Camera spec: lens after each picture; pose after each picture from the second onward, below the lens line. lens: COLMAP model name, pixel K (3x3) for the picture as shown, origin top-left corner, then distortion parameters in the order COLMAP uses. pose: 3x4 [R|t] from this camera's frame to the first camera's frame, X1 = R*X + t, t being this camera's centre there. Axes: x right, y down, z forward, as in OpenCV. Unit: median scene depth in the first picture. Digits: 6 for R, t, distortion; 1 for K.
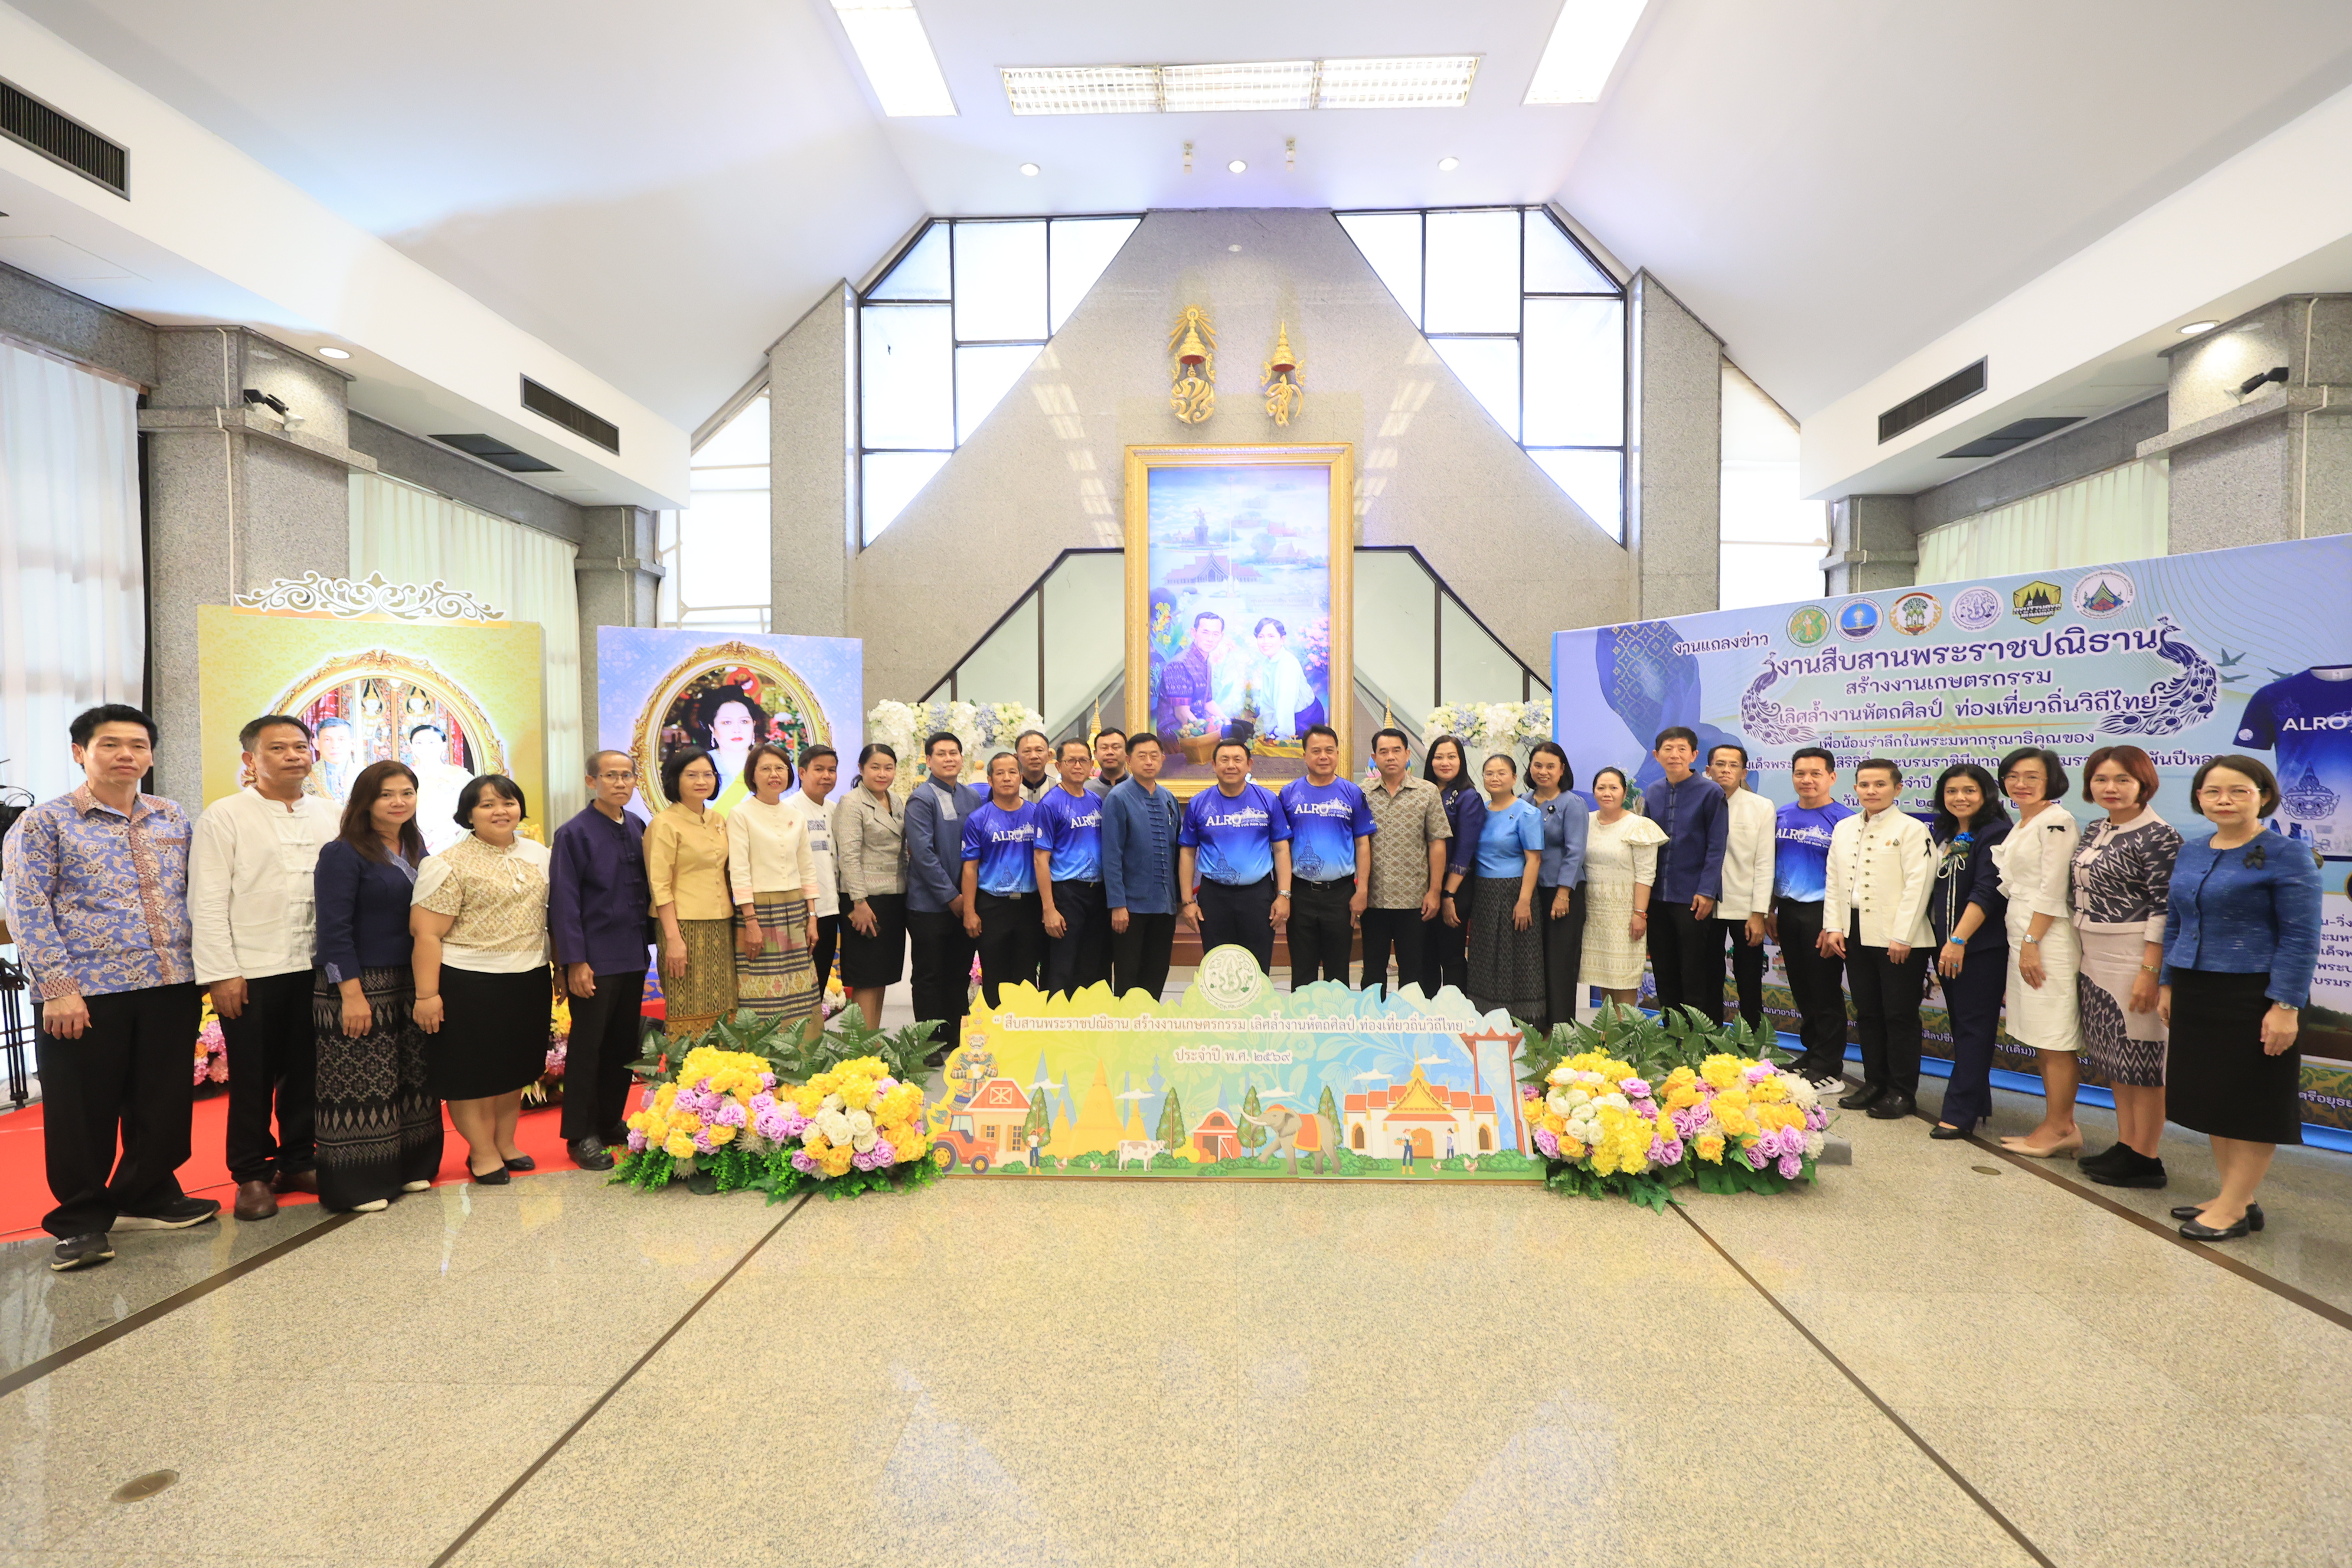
lens RADIAL K [[1055.4, 0, 1188.4], [0, 1055.4, 793.8], [0, 0, 1]] dist [-0.003273, 0.000703]
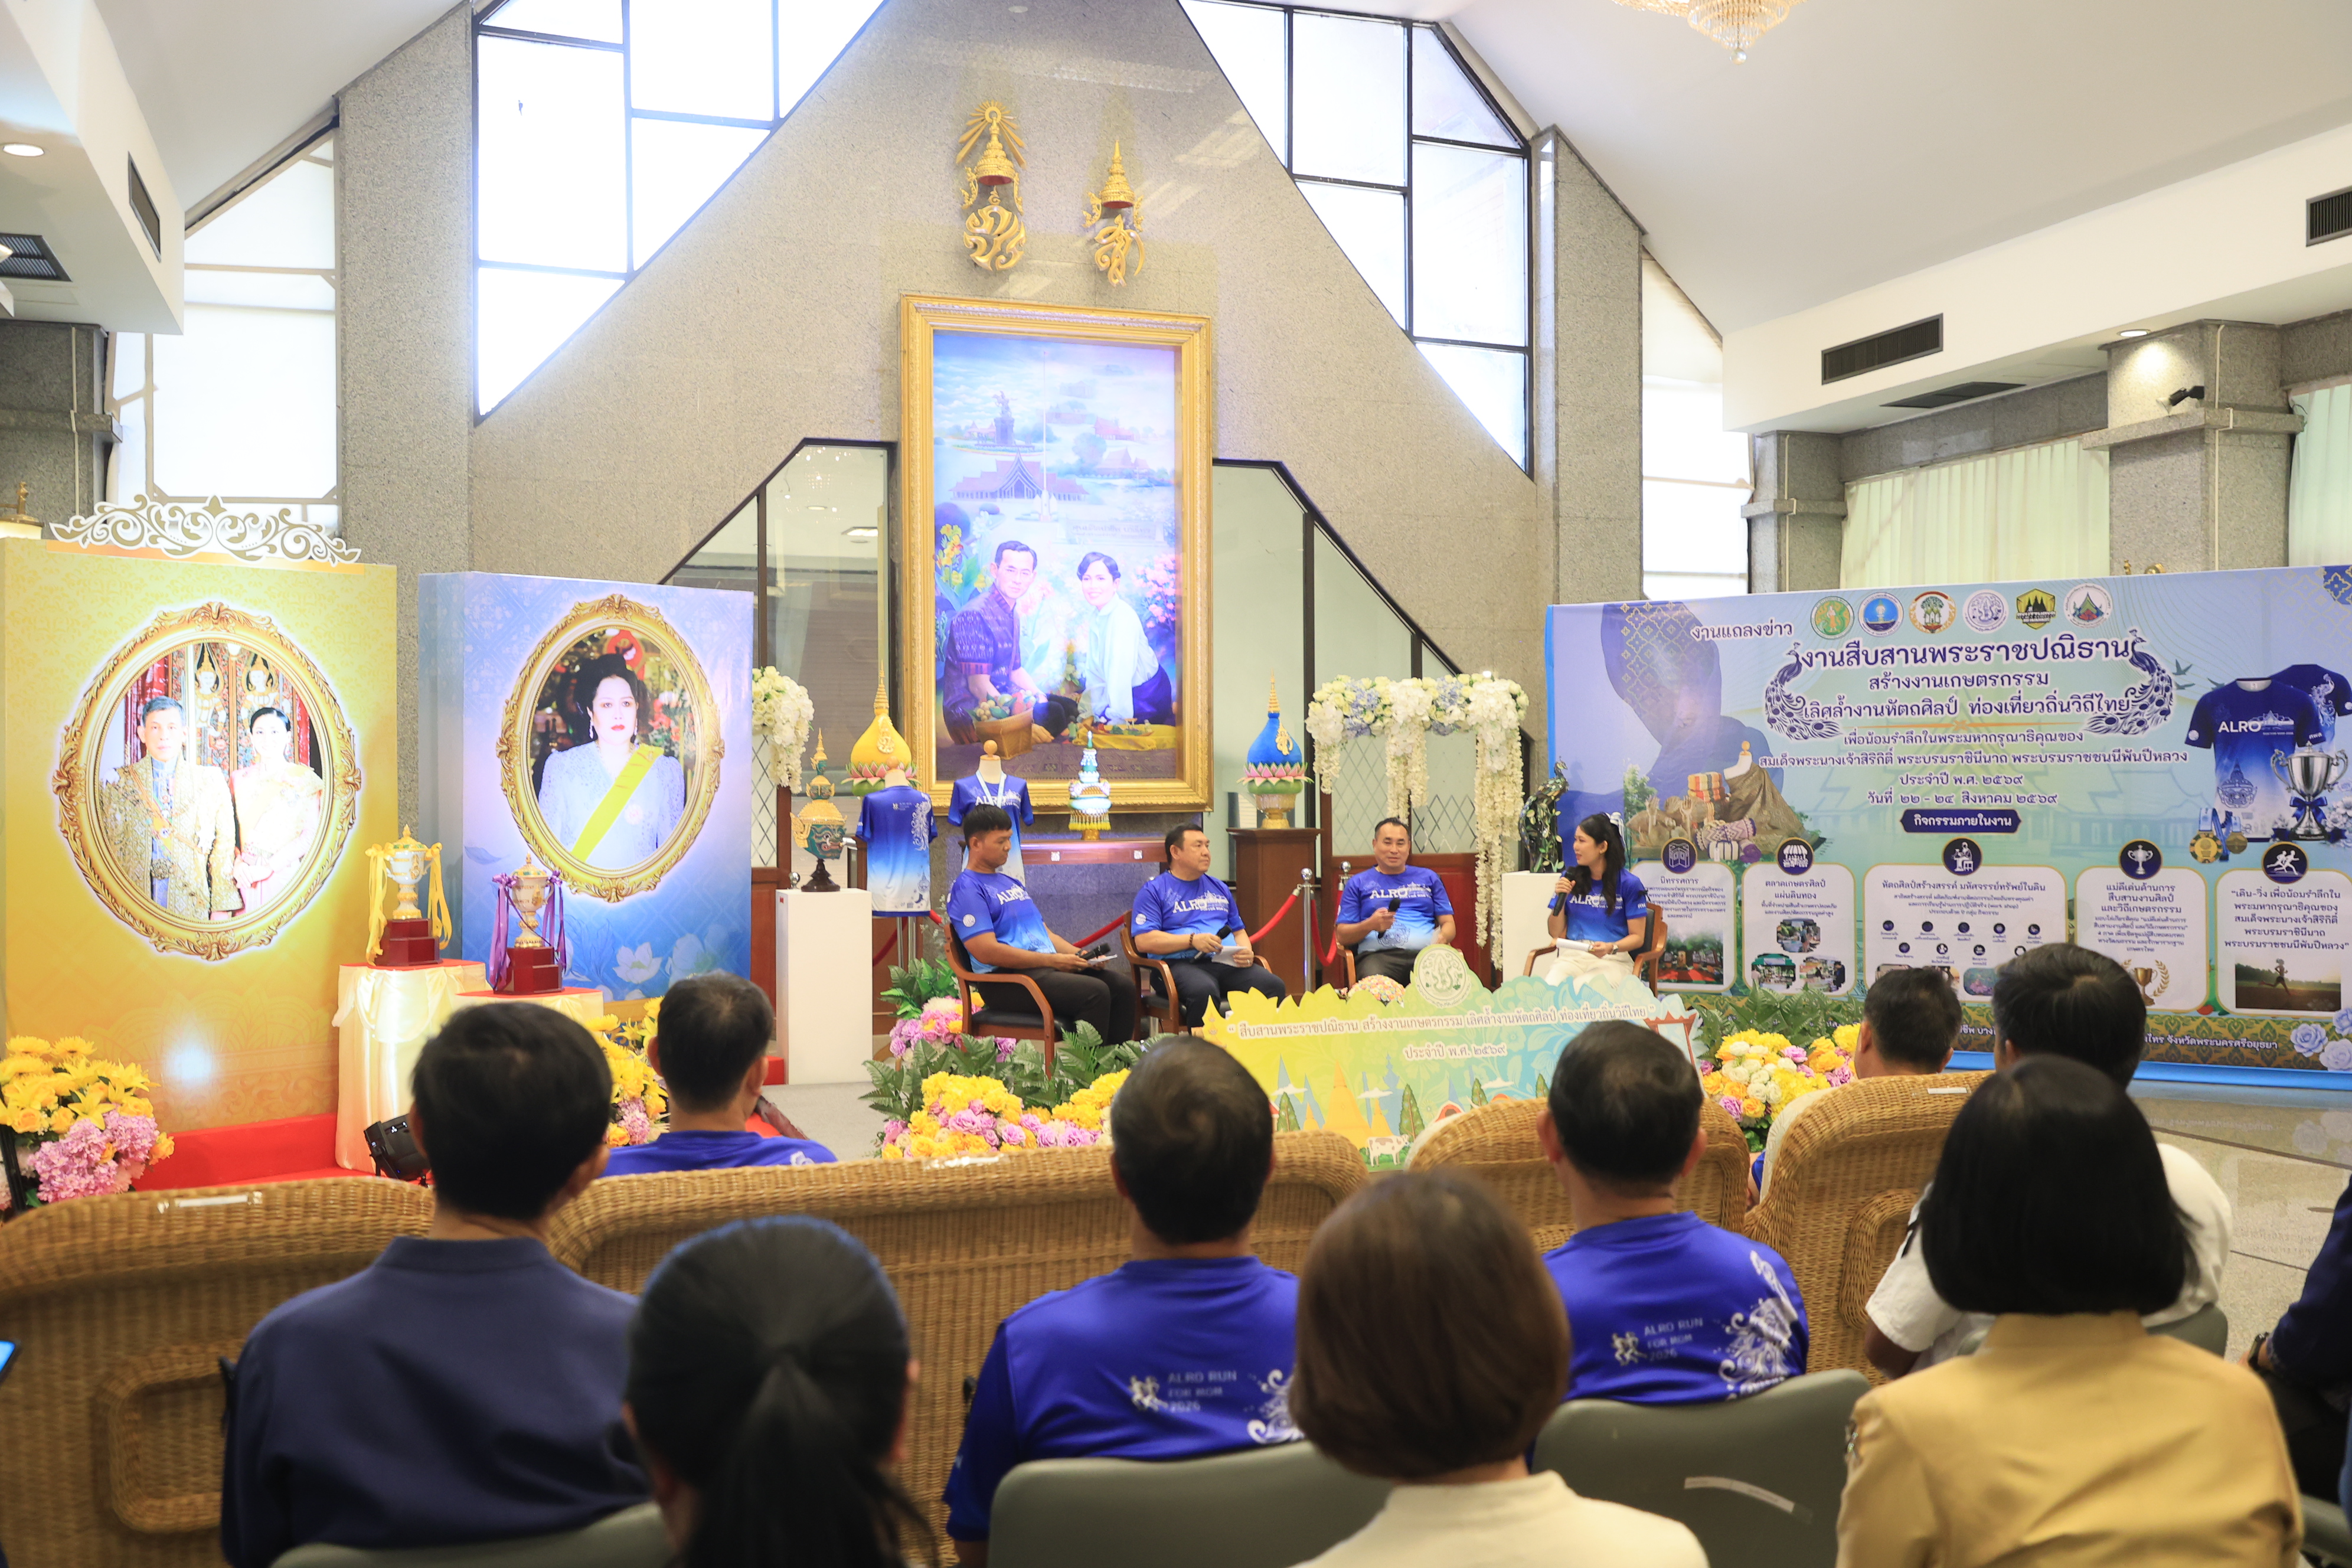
lens RADIAL K [[2090.5, 0, 1181.8], [0, 2090.5, 773.3], [0, 0, 1]] dist [0.010084, 0.003116]
pose [[0.927550, -0.003329, 0.373684, -0.657901], [0.010135, 0.999817, -0.016252, 0.008117], [-0.373561, 0.018862, 0.927414, -0.532524]]
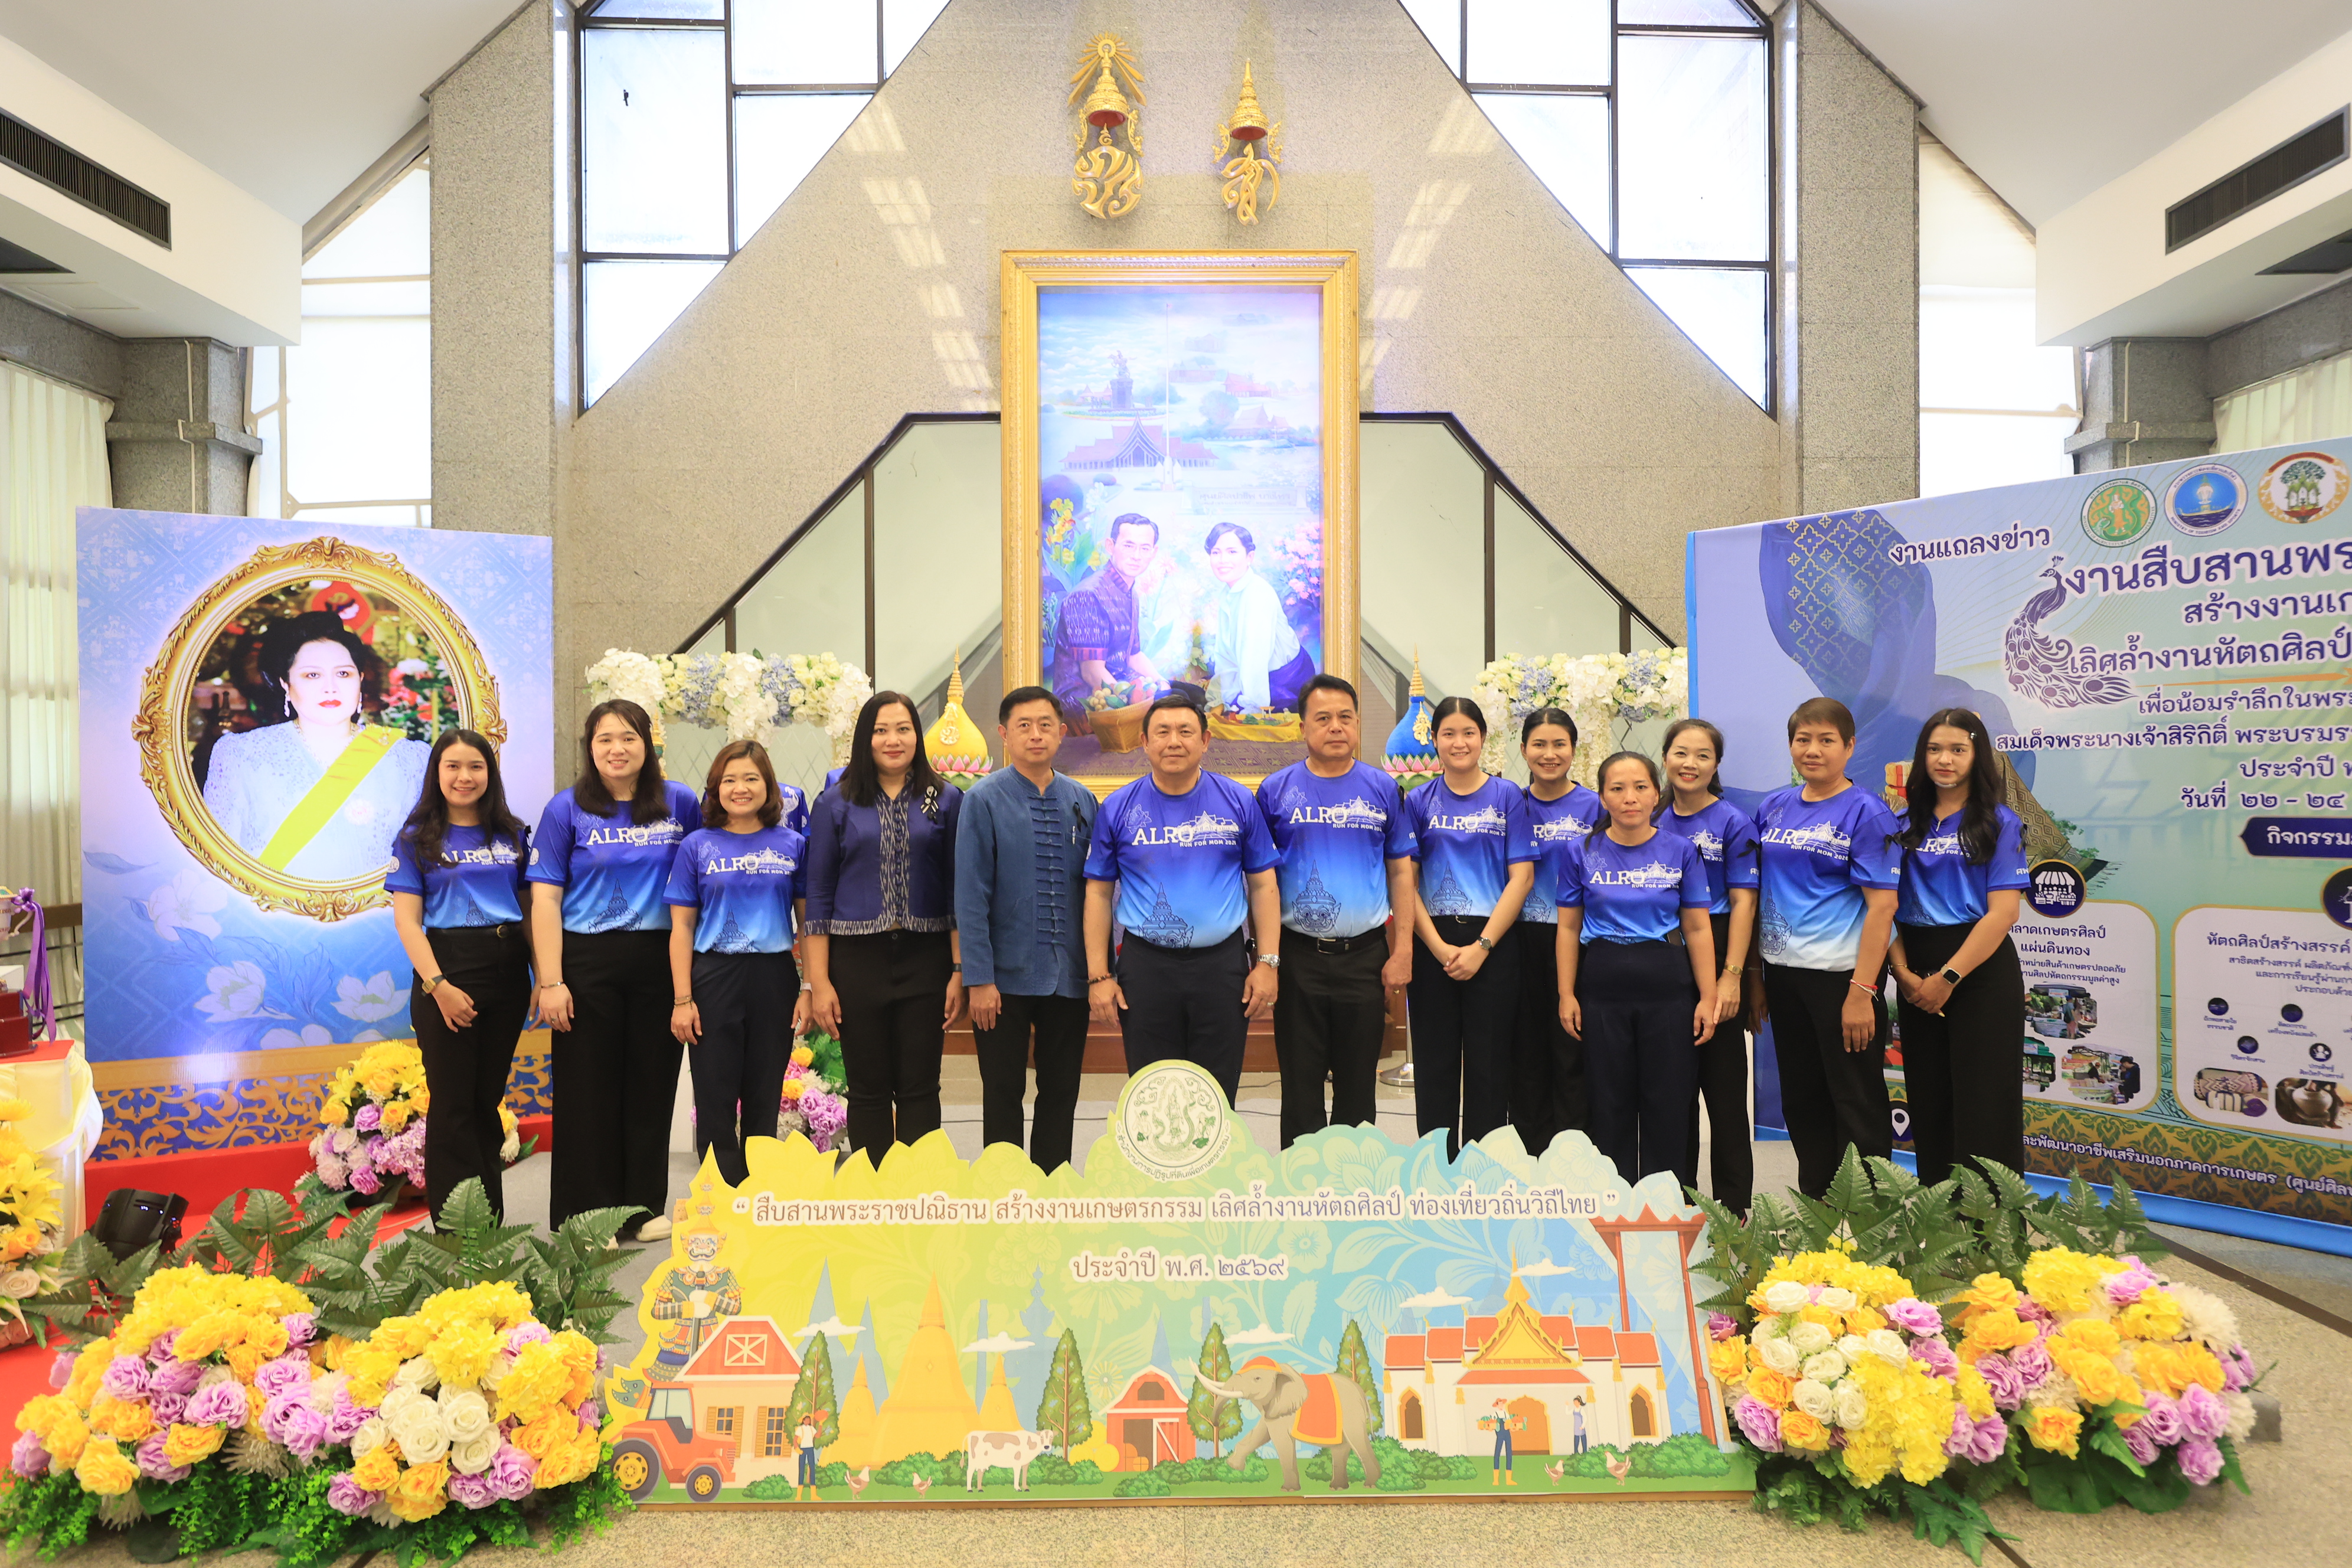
lens RADIAL K [[1505.1, 0, 1176.0], [0, 1505.1, 784.0], [0, 0, 1]] dist [-0.001026, 0.000346]
pose [[0.998953, -0.003636, 0.045596, 0.004310], [0.004322, 0.999879, -0.014944, 0.008102], [-0.045536, 0.015125, 0.998848, 0.154584]]
